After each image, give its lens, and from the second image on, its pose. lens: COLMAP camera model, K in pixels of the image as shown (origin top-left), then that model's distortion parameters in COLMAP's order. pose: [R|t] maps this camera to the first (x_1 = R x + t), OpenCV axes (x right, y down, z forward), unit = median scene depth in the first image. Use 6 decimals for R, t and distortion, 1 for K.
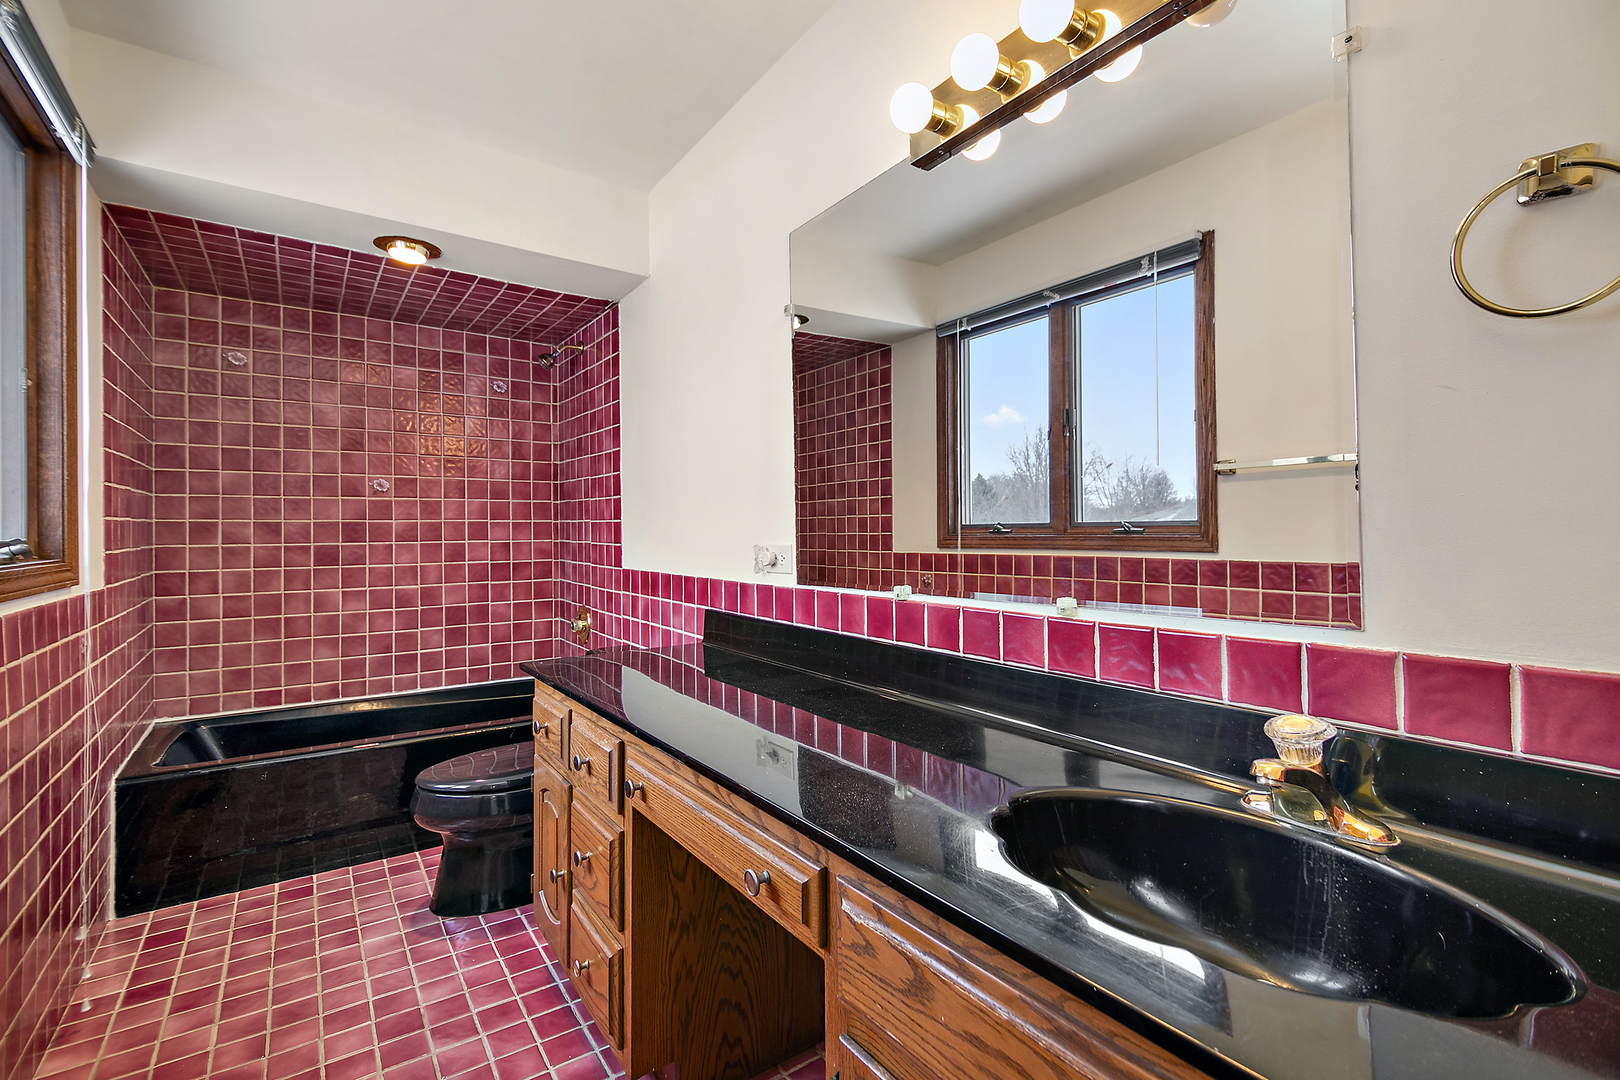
lens RADIAL K [[736.1, 0, 804.3], [0, 736.1, 534.8], [0, 0, 1]] dist [-0.002254, -0.003129]
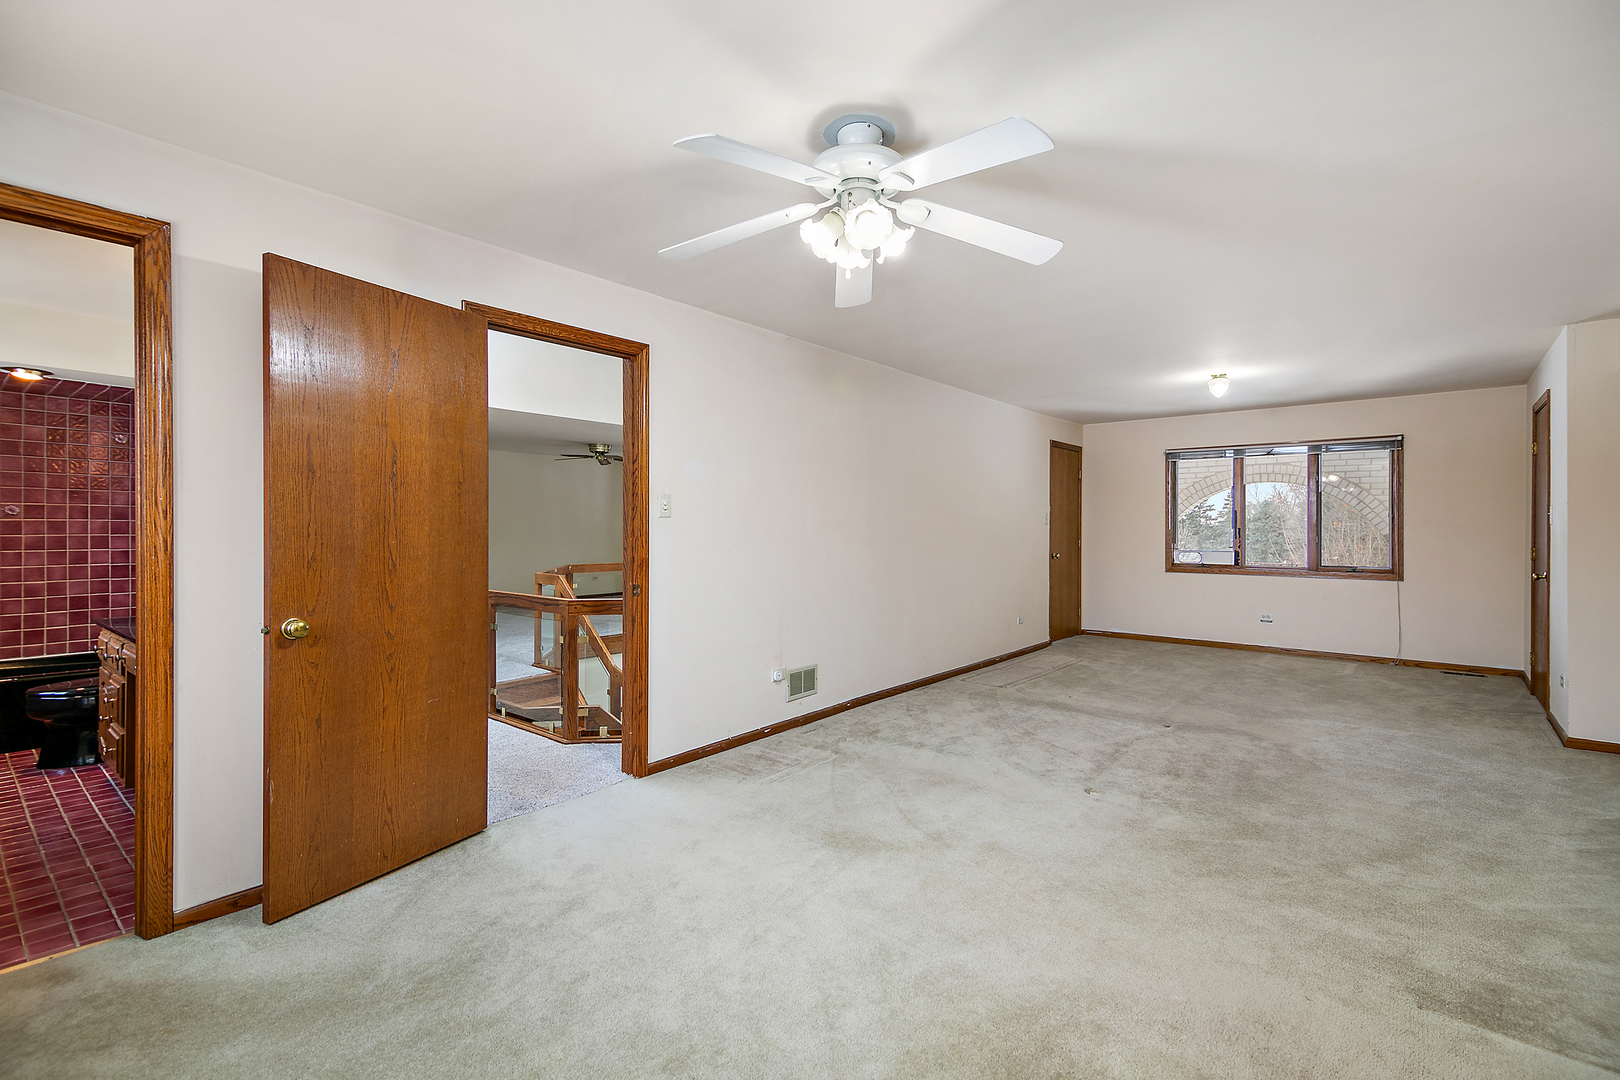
lens RADIAL K [[736.1, 0, 811.1], [0, 736.1, 536.2], [0, 0, 1]] dist [-0.002254, -0.003129]
pose [[0.960132, 0.009490, 0.279387, 0.485880], [-0.010309, 0.999946, 0.001460, -0.034188], [-0.279358, -0.004282, 0.960178, -0.745266]]
